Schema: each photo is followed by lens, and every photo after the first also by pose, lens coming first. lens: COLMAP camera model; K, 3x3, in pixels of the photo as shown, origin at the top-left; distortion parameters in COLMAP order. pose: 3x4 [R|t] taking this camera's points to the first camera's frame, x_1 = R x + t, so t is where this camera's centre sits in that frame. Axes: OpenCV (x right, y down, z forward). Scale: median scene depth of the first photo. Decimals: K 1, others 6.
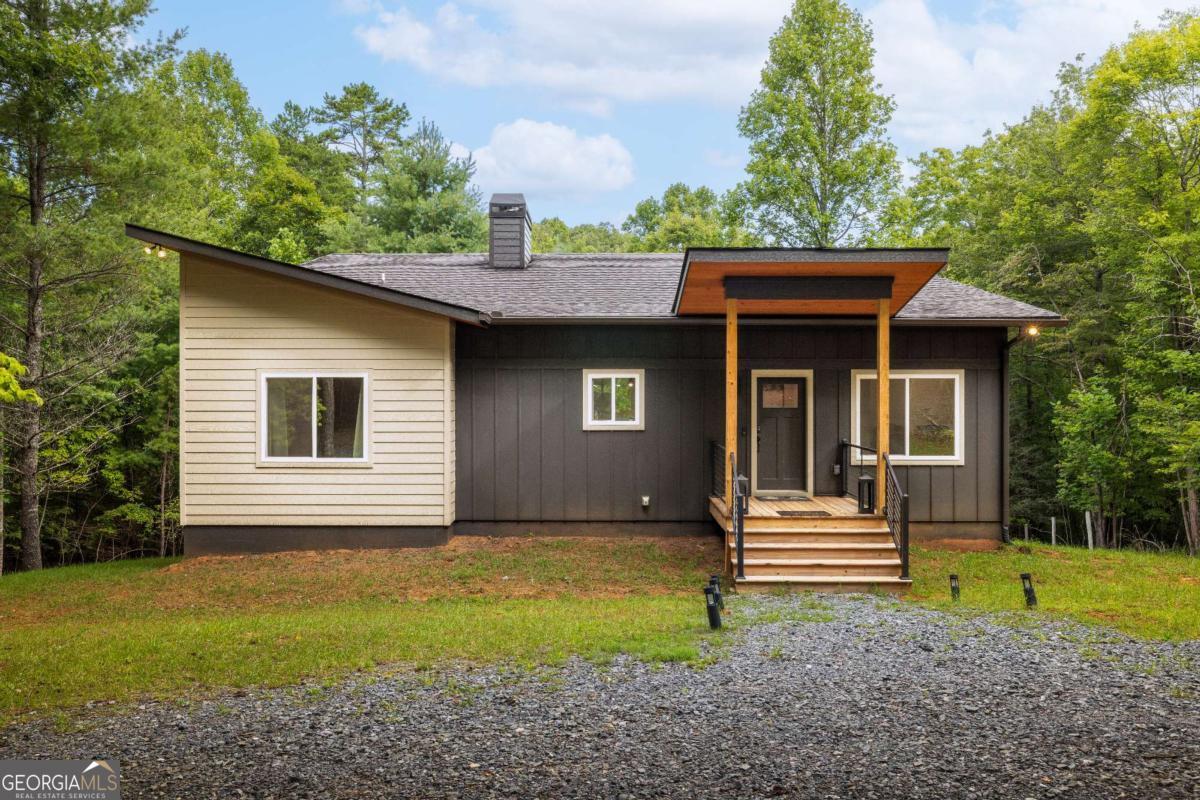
lens RADIAL K [[874.8, 0, 600.0], [0, 874.8, 400.0], [0, 0, 1]] dist [-0.008652, -0.002192]
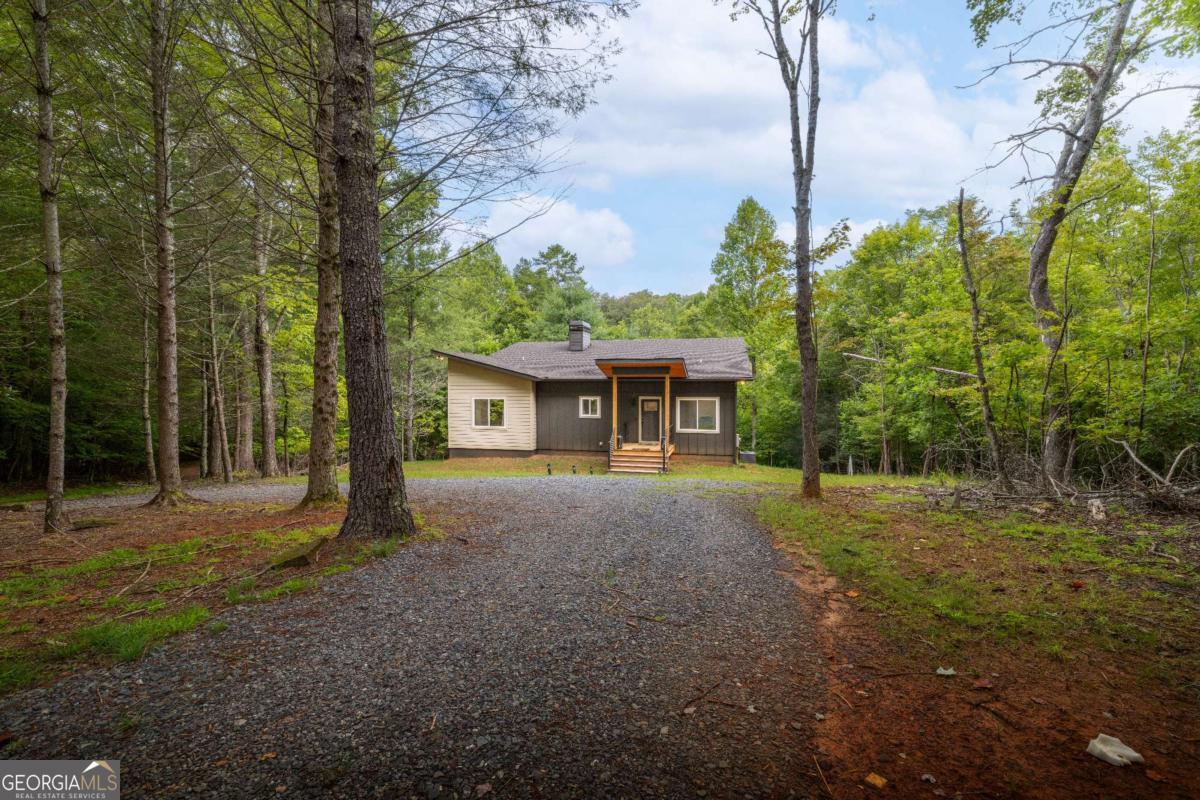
lens RADIAL K [[503.4, 0, 605.5], [0, 503.4, 392.1], [0, 0, 1]] dist [0.000158, 0.000041]
pose [[0.972865, 0.000645, -0.231375, 0.432968], [0.001577, 0.999954, 0.009416, -0.063555], [0.231370, -0.009525, 0.972819, -0.546899]]
